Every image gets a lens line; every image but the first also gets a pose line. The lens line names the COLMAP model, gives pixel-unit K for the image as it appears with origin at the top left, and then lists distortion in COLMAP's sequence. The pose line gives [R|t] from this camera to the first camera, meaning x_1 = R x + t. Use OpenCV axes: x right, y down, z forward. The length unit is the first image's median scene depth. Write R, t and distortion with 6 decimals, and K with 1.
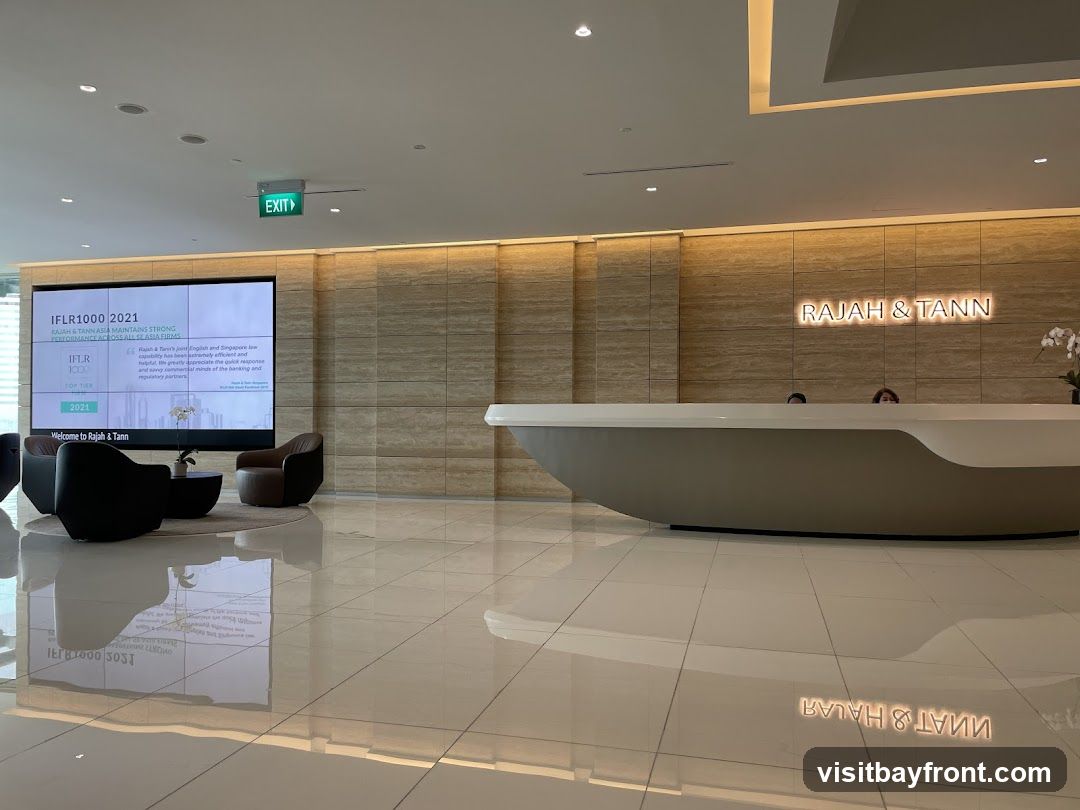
lens RADIAL K [[833.3, 0, 542.7], [0, 833.3, 407.6], [0, 0, 1]] dist [0.051585, -0.074058]
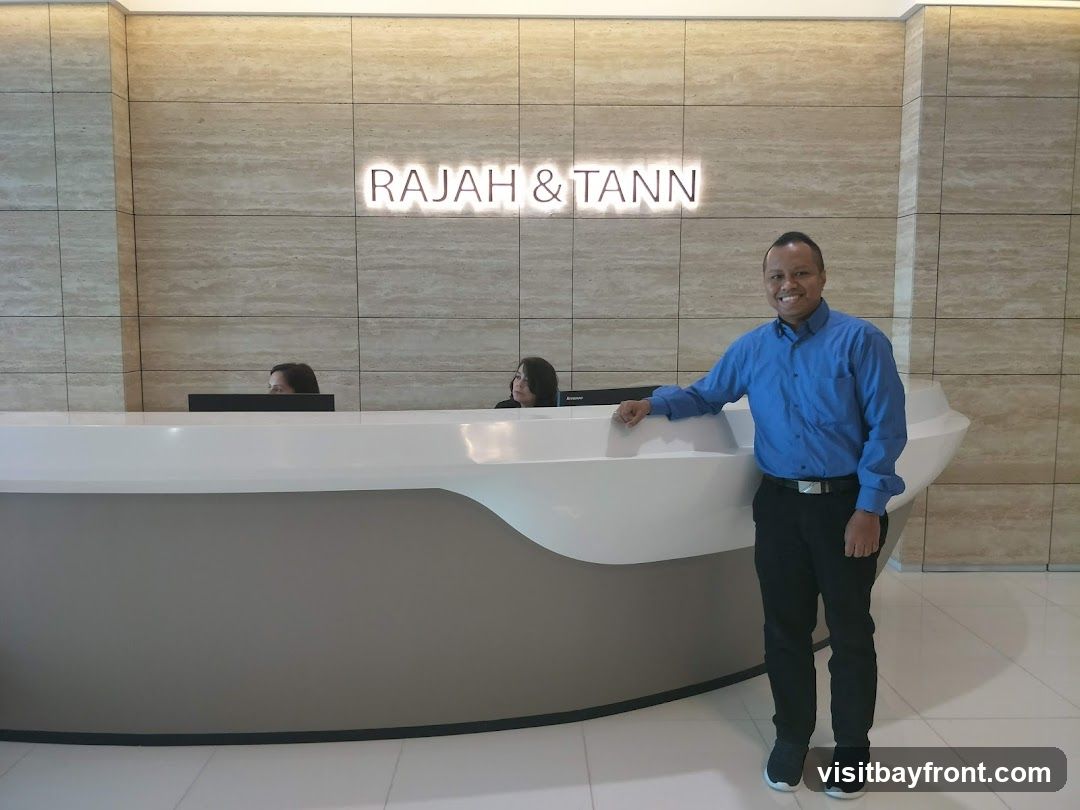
lens RADIAL K [[833.3, 0, 542.0], [0, 833.3, 407.4], [0, 0, 1]] dist [0.051585, -0.074058]
pose [[0.951843, -0.041358, 0.303784, 0.236801], [0.000469, 0.991055, 0.133454, -0.044928], [-0.306586, -0.126884, 0.943348, 0.446606]]
